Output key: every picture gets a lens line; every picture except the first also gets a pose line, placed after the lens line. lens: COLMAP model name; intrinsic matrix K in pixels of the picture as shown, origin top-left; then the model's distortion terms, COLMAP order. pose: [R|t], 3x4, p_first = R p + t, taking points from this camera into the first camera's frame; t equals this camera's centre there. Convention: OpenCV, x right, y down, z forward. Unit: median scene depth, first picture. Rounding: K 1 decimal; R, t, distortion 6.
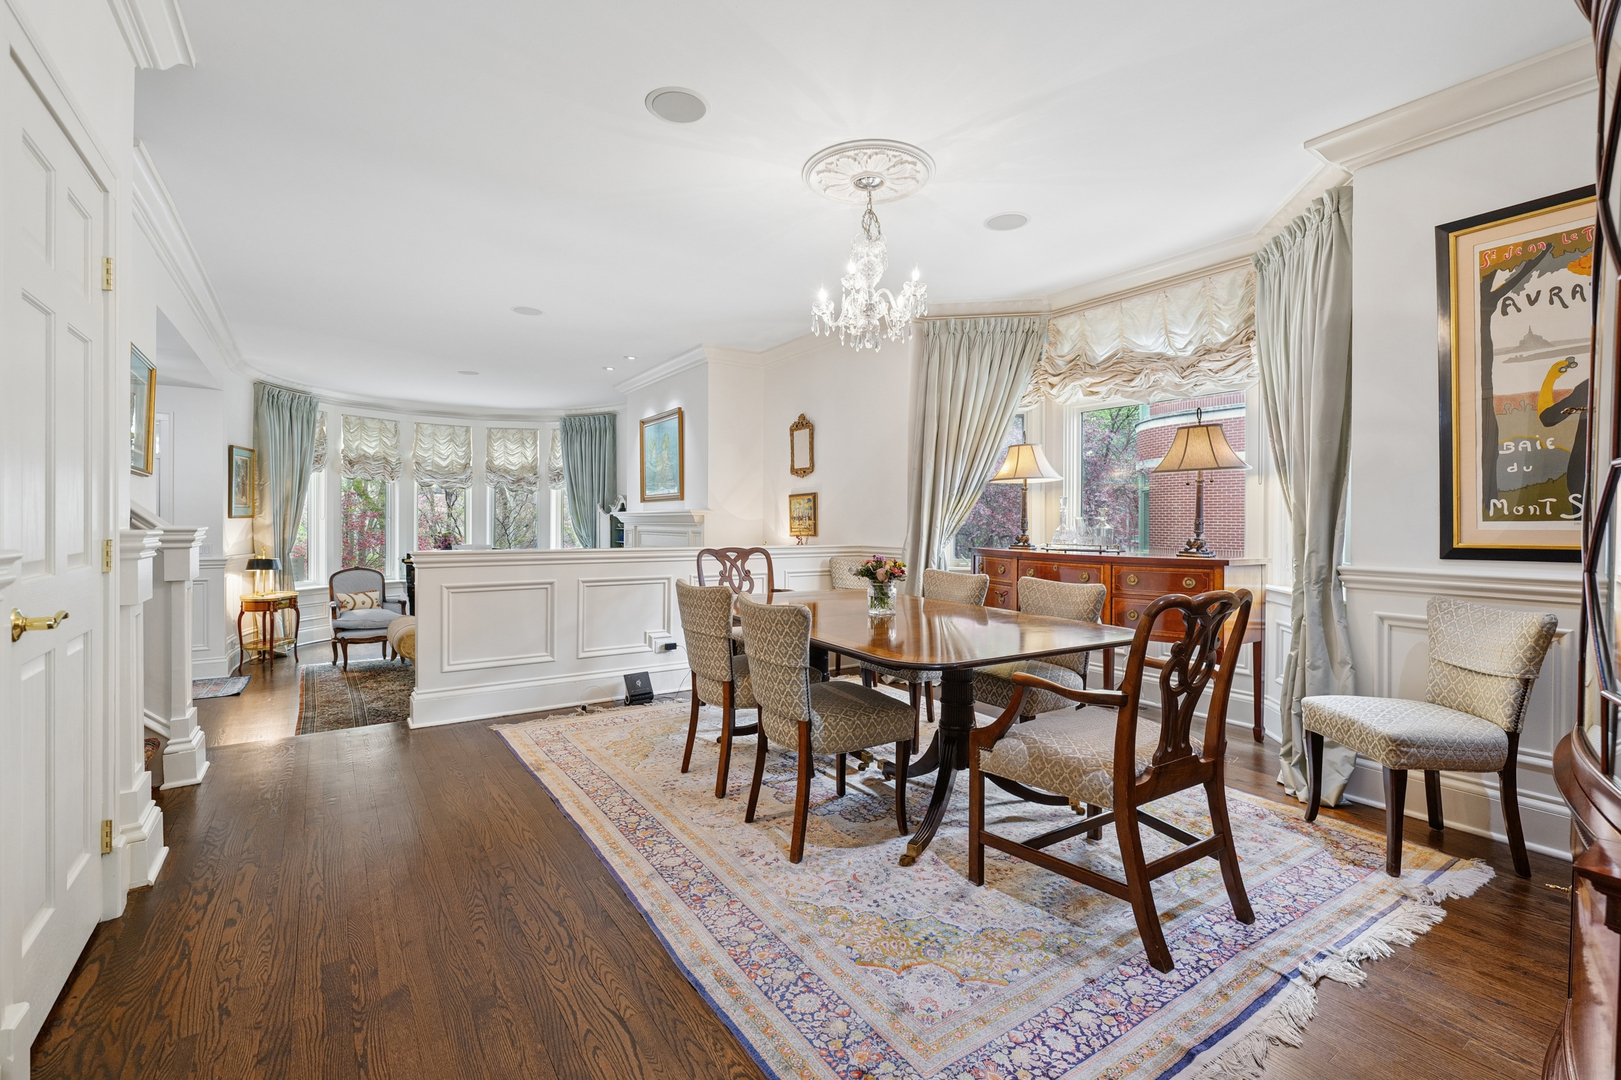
lens RADIAL K [[748.9, 0, 835.6], [0, 748.9, 519.6], [0, 0, 1]] dist [0.003629, 0.000221]
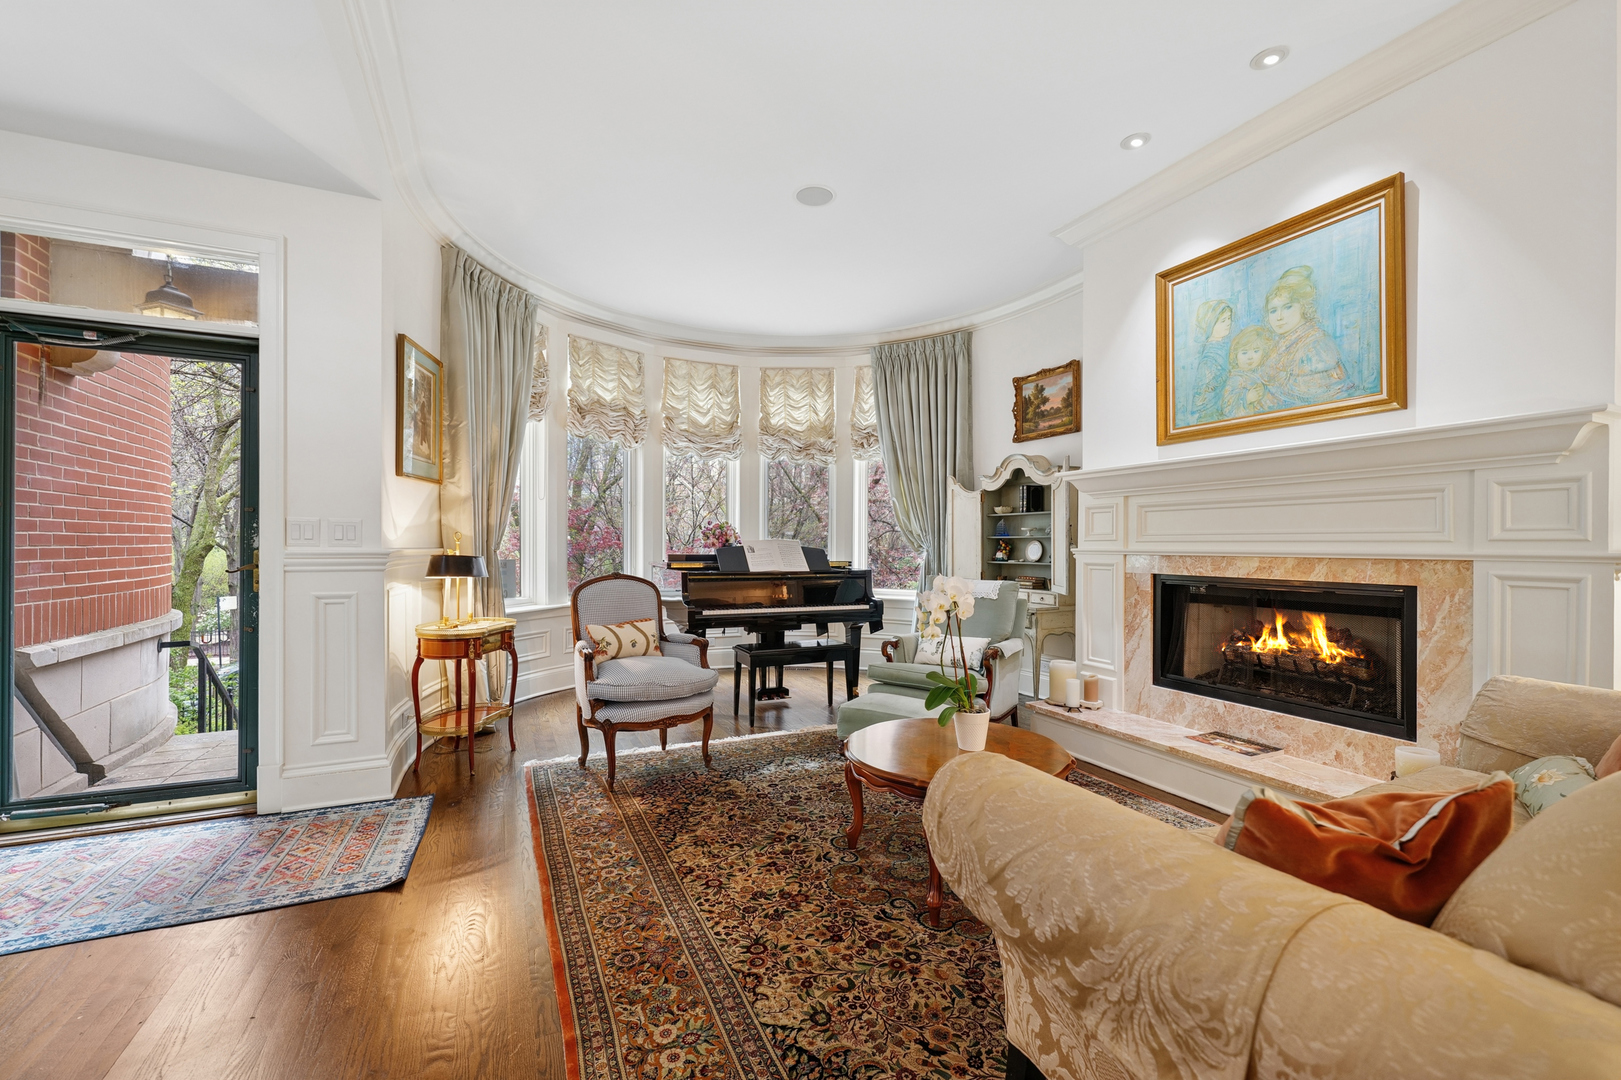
lens RADIAL K [[672.0, 0, 809.1], [0, 672.0, 544.7], [0, 0, 1]] dist [0.003806, -0.001045]
pose [[0.985658, 0.000035, -0.168757, -0.425570], [0.000001, 1.000000, 0.000212, 0.043137], [0.168757, -0.000209, 0.985658, 0.558964]]
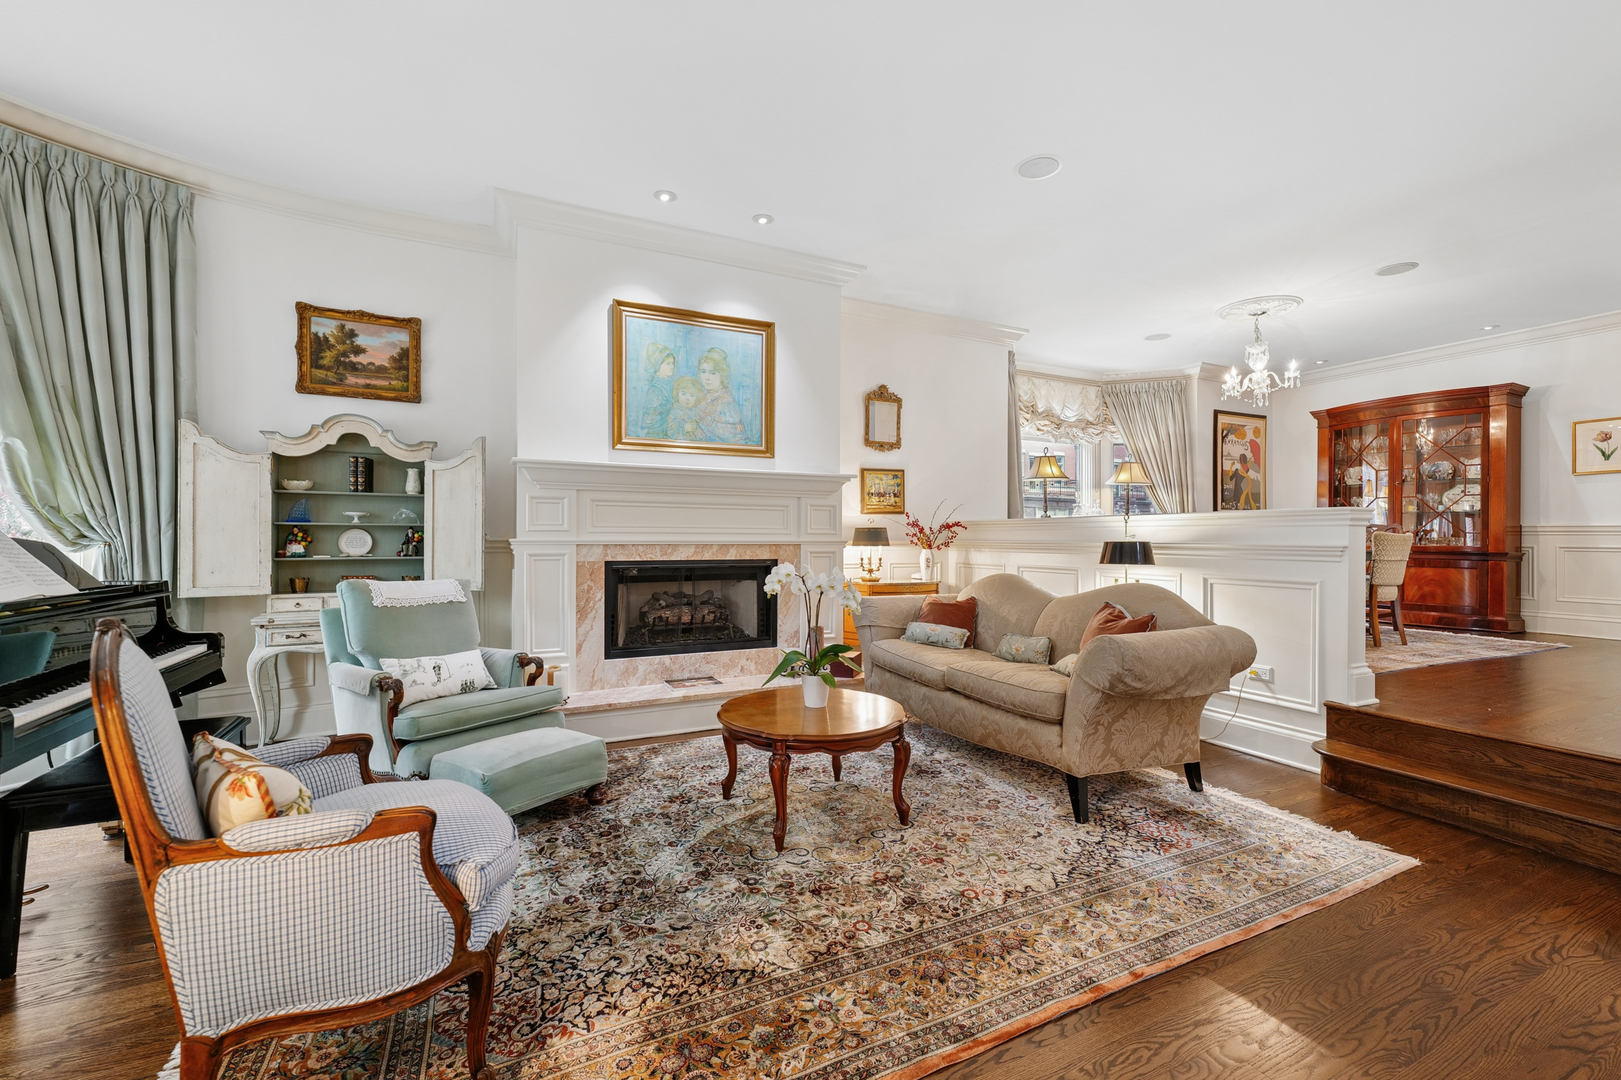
lens RADIAL K [[672.0, 0, 821.3], [0, 672.0, 536.3], [0, 0, 1]] dist [0.003806, -0.001045]
pose [[0.135042, 0.000505, 0.990840, -0.760446], [-0.003955, 0.999992, 0.000030, 0.043348], [-0.990832, -0.003923, 0.135043, 0.814999]]
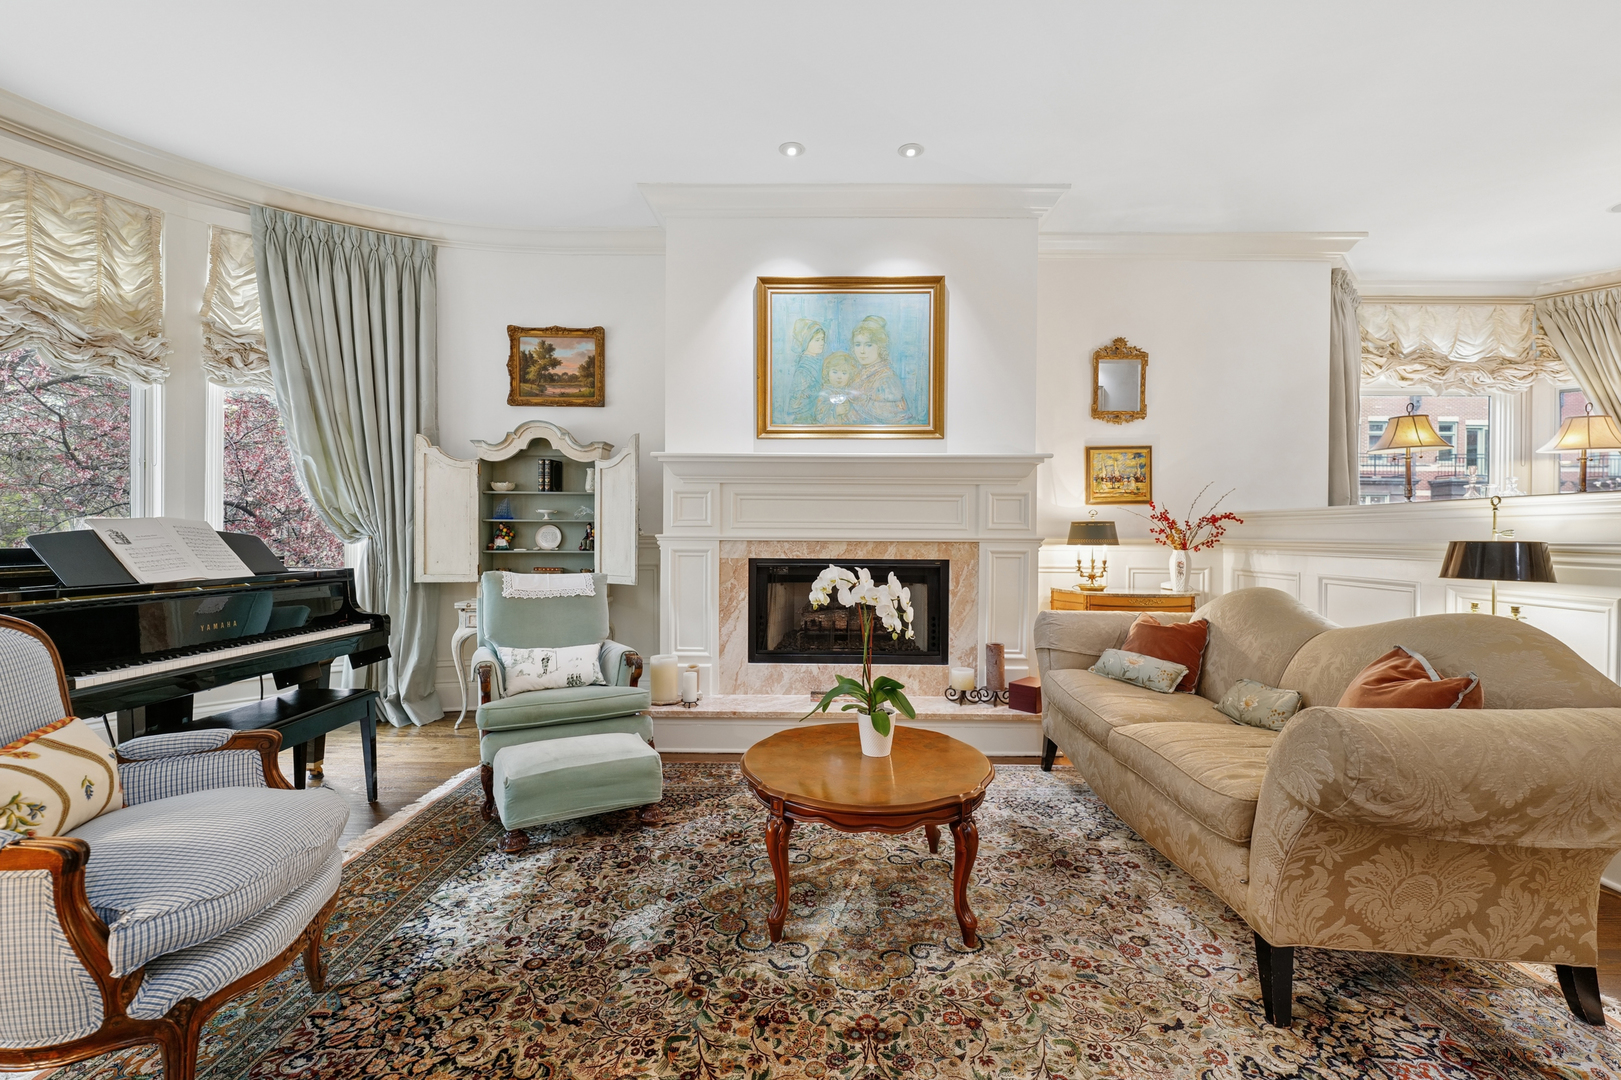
lens RADIAL K [[679.2, 0, 820.8], [0, 679.2, 537.6], [0, 0, 1]] dist [-0.000912, -0.000701]
pose [[0.570203, -0.003961, 0.821494, -0.644831], [-0.005229, 0.999951, 0.008452, 0.043685], [-0.821487, -0.009115, 0.570154, 0.727699]]
